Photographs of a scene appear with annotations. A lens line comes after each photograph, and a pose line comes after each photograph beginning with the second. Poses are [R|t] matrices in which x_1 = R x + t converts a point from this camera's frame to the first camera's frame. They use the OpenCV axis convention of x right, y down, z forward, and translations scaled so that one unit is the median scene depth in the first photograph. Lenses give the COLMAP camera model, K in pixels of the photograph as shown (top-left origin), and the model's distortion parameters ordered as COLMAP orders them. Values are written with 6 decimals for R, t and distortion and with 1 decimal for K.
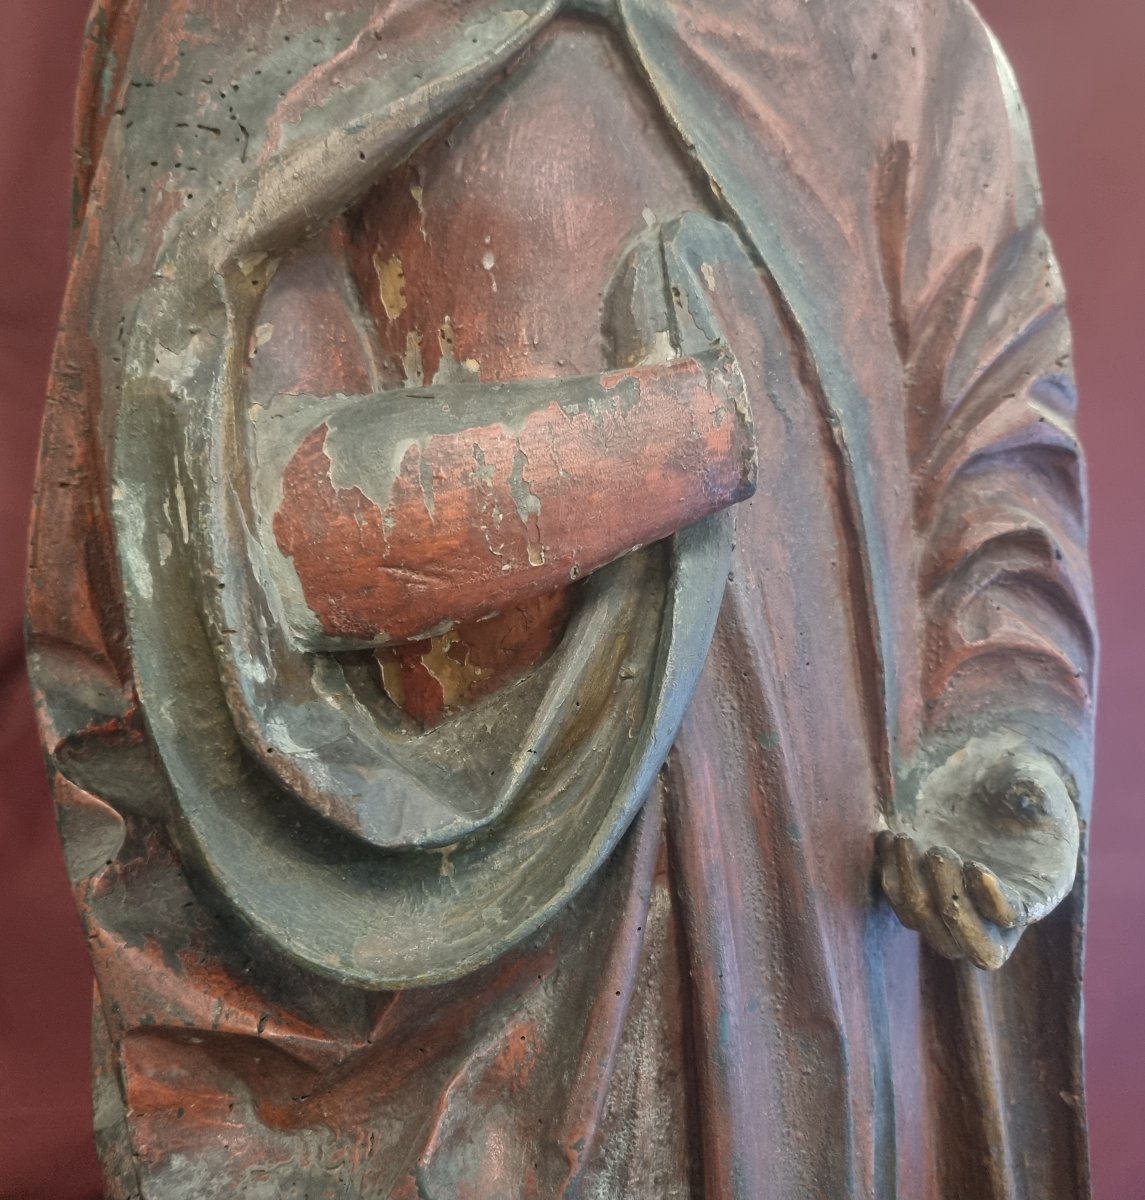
lens RADIAL K [[983.5, 0, 572.5], [0, 983.5, 600.0], [0, 0, 1]] dist [0.002762, -0.005984]
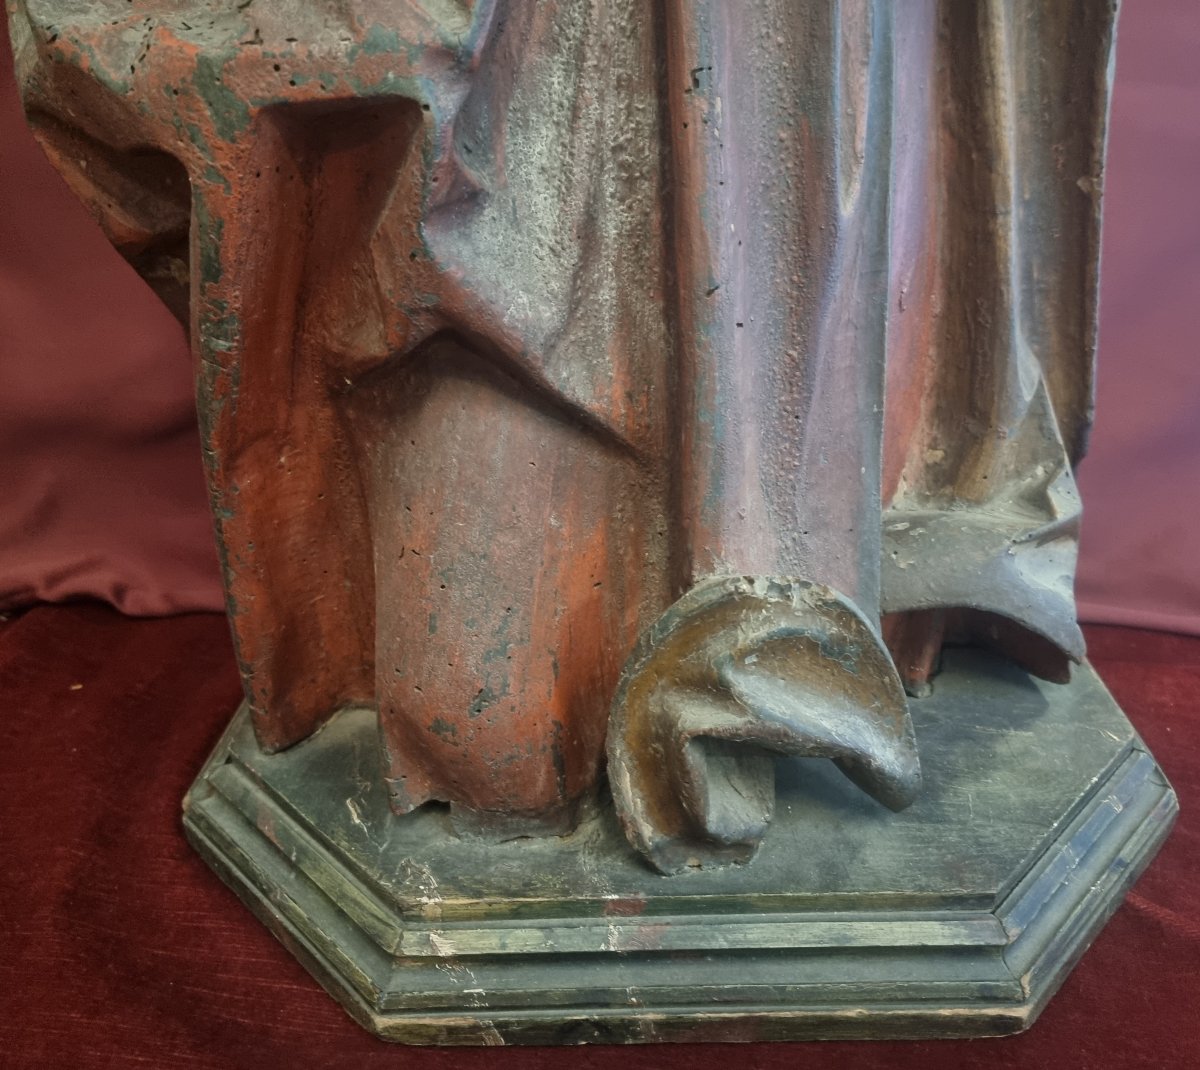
lens RADIAL K [[884.1, 0, 663.8], [0, 884.1, 535.2], [0, 0, 1]] dist [-0.002249, -0.002094]
pose [[0.999903, 0.007470, -0.011728, 0.148099], [-0.004412, 0.970298, 0.241871, 0.850575], [0.013187, -0.241796, 0.970238, 0.117261]]
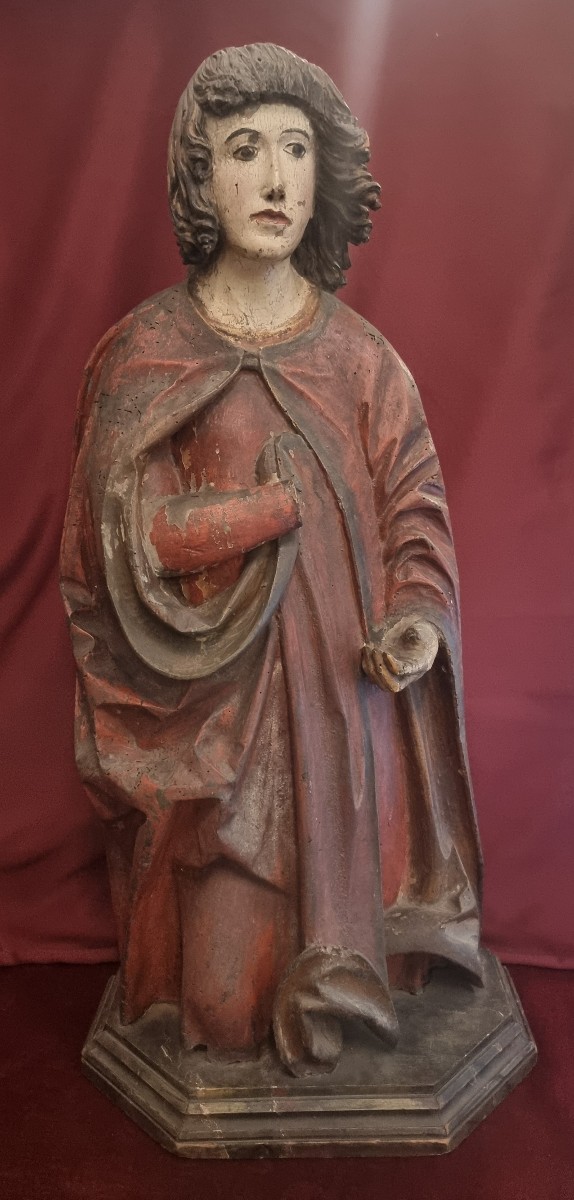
lens RADIAL K [[803.5, 0, 321.8], [0, 803.5, 571.3], [0, 0, 1]] dist [0.004157, 0.002174]
pose [[0.999761, -0.007910, -0.020363, 0.273277], [0.006490, 0.997602, -0.068905, 0.194344], [0.020859, 0.068756, 0.997415, -1.393545]]
